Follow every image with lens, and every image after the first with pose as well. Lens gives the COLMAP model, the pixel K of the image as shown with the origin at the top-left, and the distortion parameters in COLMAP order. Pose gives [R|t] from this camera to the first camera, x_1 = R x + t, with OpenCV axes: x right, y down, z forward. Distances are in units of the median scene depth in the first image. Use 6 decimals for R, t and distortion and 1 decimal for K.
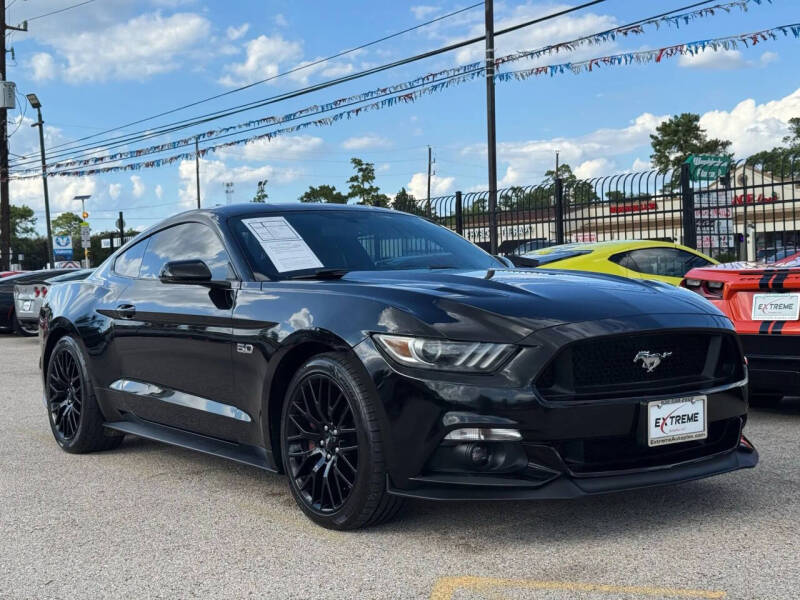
lens RADIAL K [[1100.4, 0, 400.0], [0, 1100.4, 300.0], [0, 0, 1]] dist [0.202978, -0.451854]
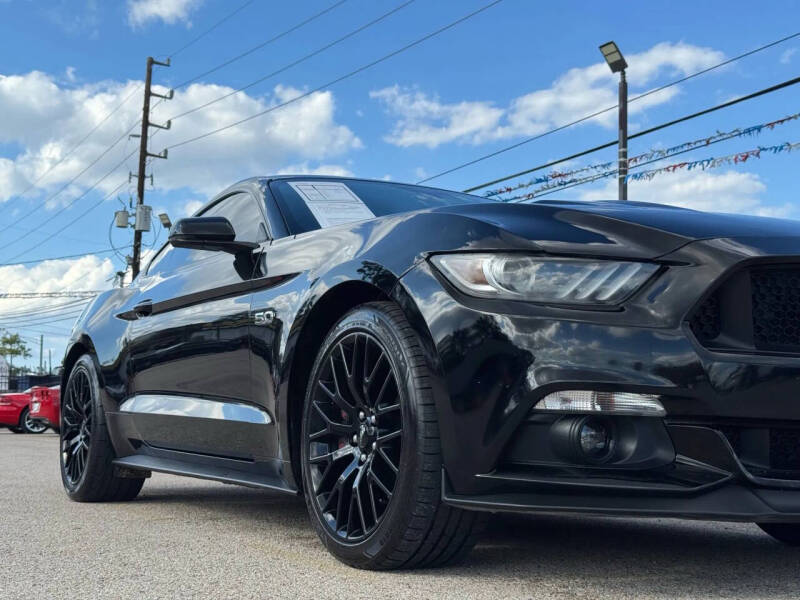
lens RADIAL K [[1100.4, 0, 400.0], [0, 1100.4, 300.0], [0, 0, 1]] dist [0.202978, -0.451854]
pose [[0.992815, 0.028494, -0.116217, 0.031380], [-0.043727, 0.990456, -0.130707, 0.132521], [0.111384, 0.134850, 0.984586, 0.335447]]
